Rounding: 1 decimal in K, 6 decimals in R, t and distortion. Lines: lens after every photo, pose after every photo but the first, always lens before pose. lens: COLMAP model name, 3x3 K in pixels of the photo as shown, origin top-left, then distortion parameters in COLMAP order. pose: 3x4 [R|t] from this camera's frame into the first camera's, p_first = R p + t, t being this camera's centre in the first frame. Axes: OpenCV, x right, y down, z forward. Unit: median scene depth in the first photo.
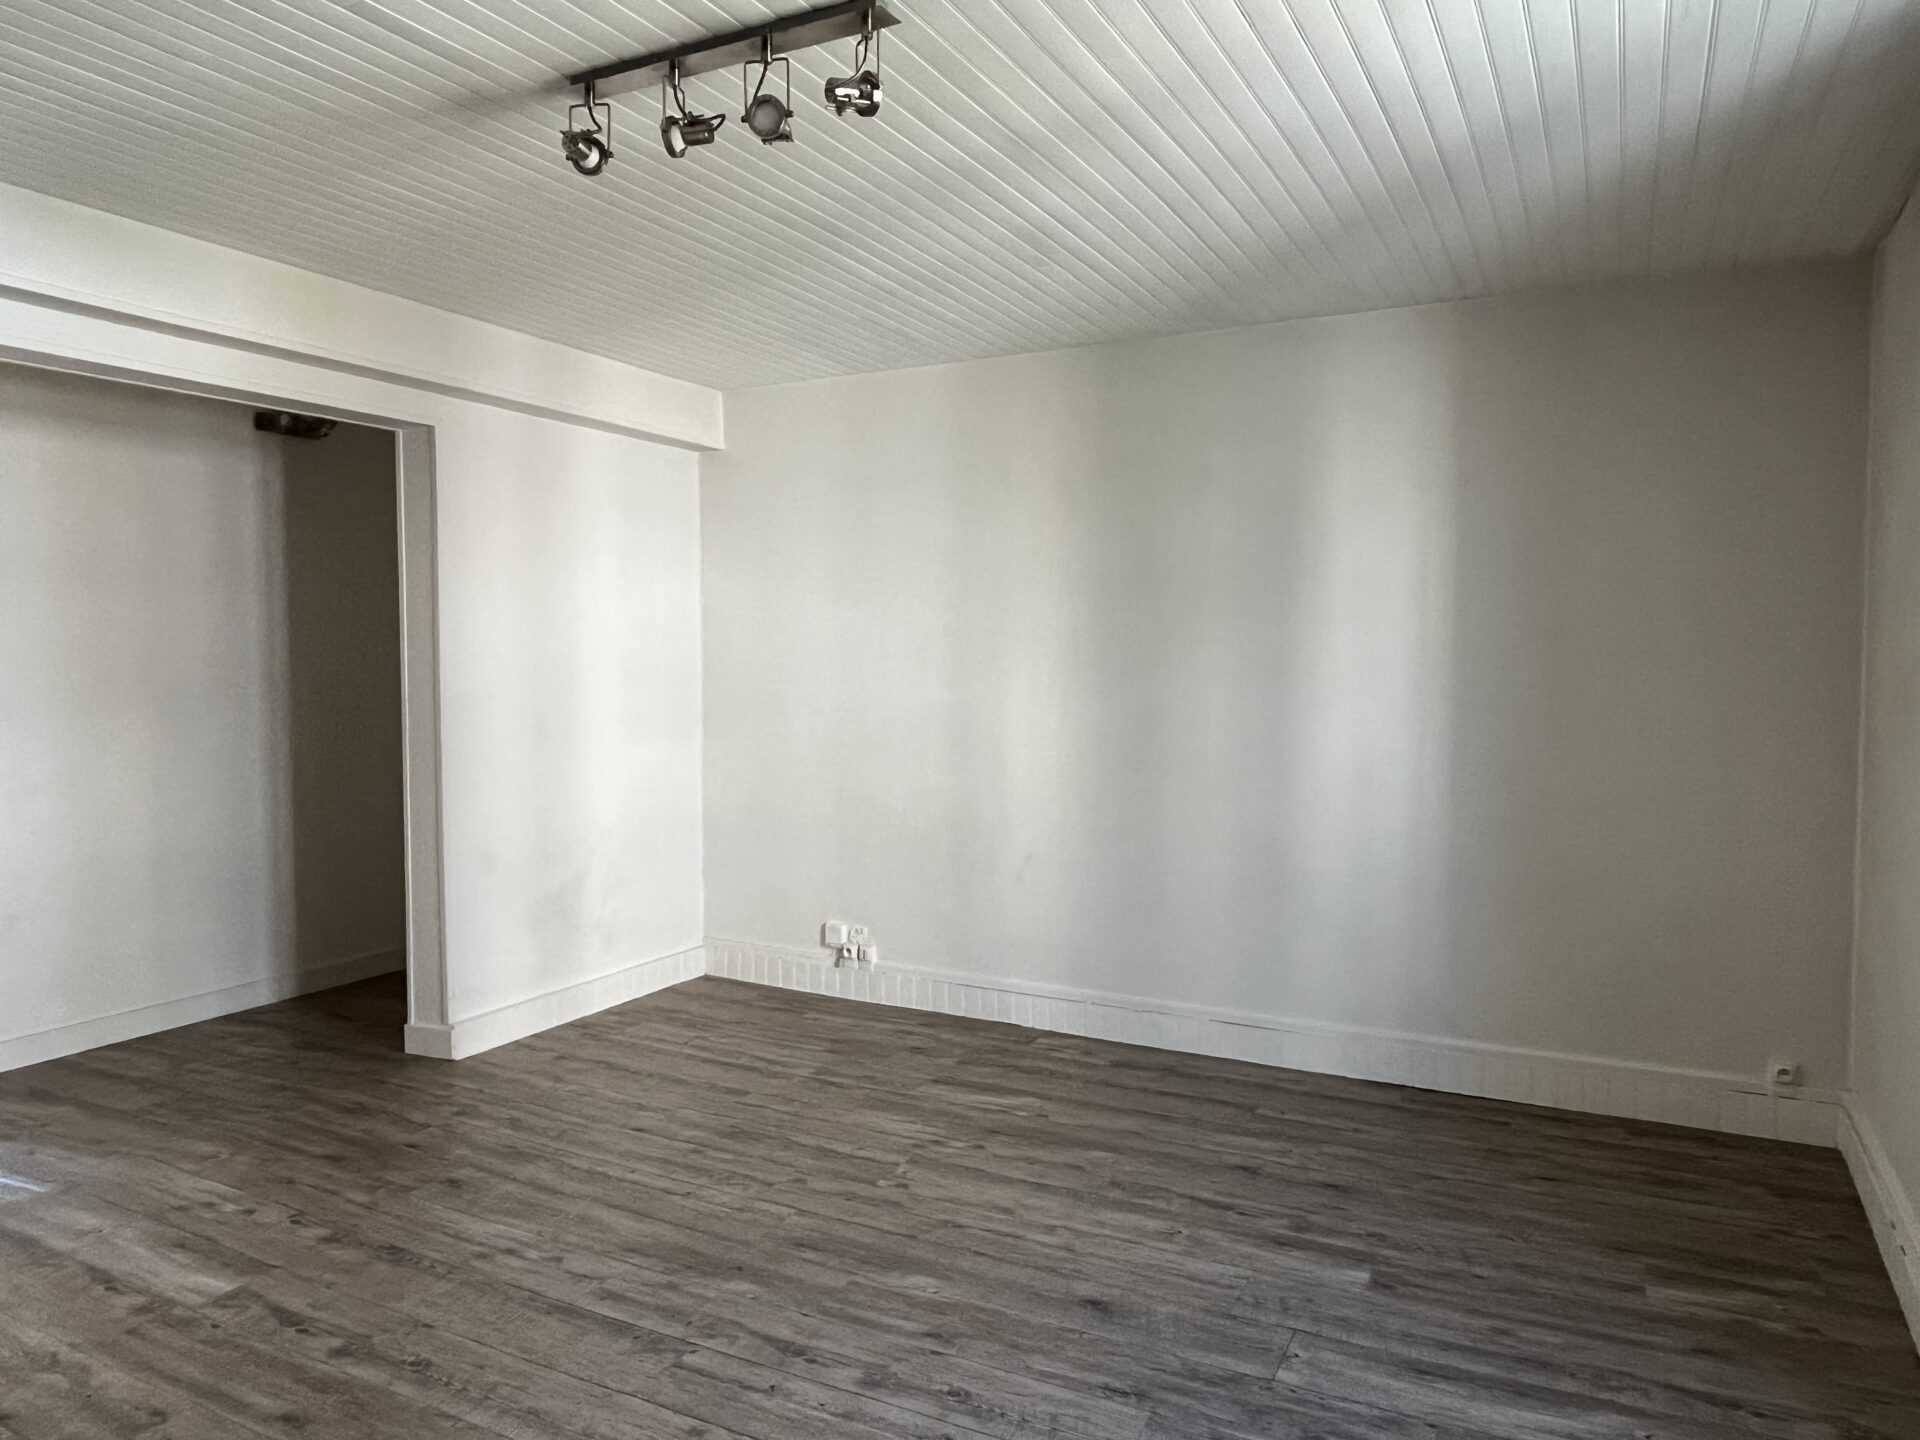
lens RADIAL K [[1270.8, 0, 953.0], [0, 1270.8, 713.2], [0, 0, 1]] dist [0.005439, -0.009759]
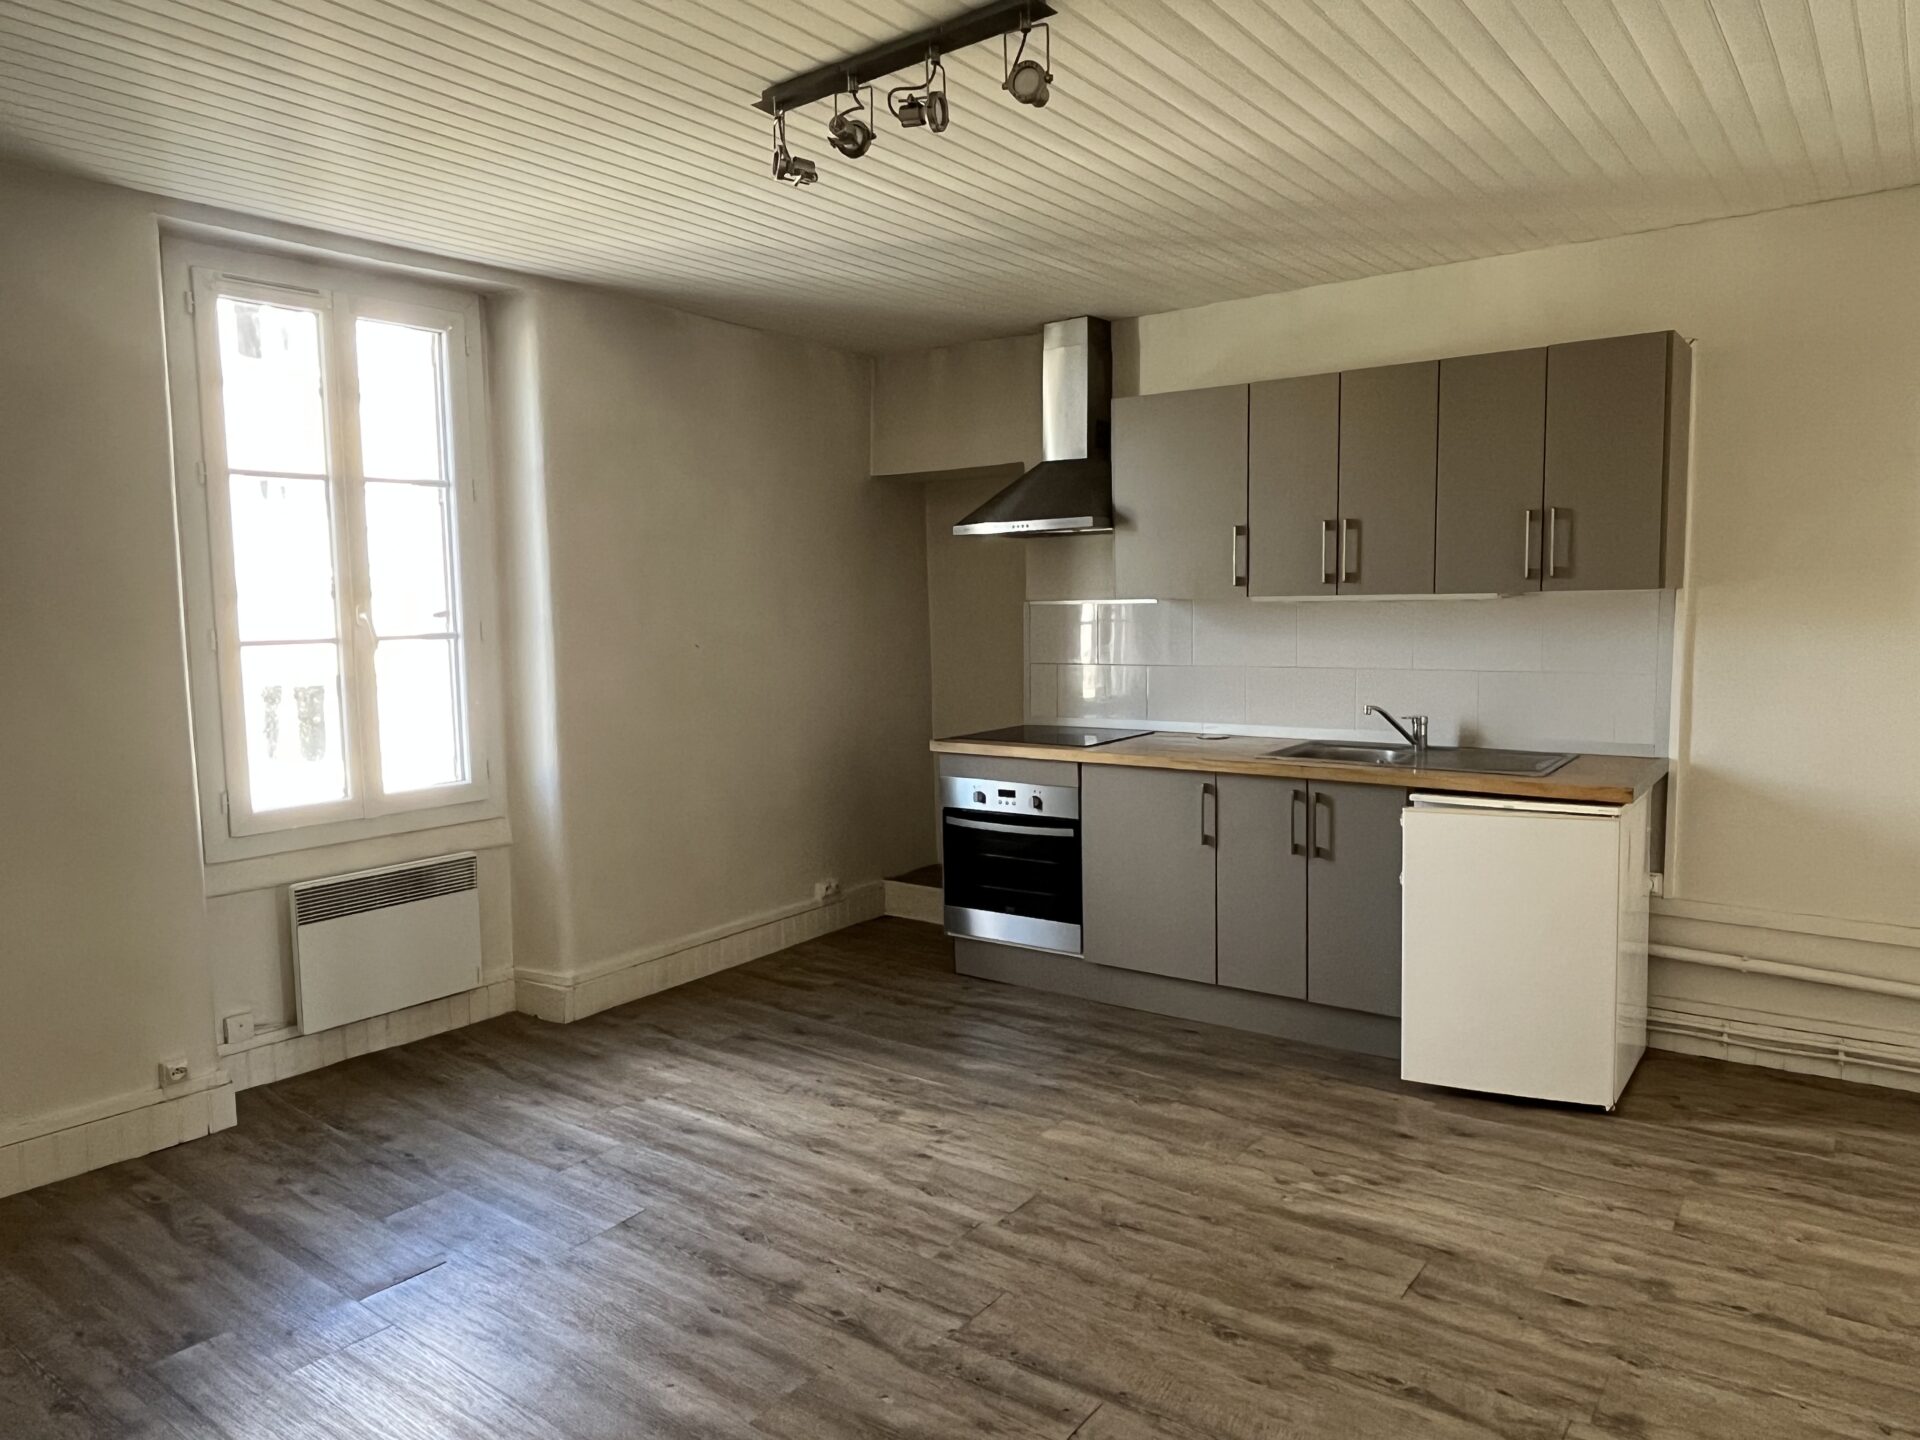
lens RADIAL K [[1270.8, 0, 954.8], [0, 1270.8, 714.6], [0, 0, 1]] dist [0.005439, -0.009759]
pose [[-0.985919, 0.000060, 0.167225, -0.271481], [0.023226, 0.990357, 0.136576, -0.072752], [-0.165604, 0.138537, -0.976413, 1.387305]]
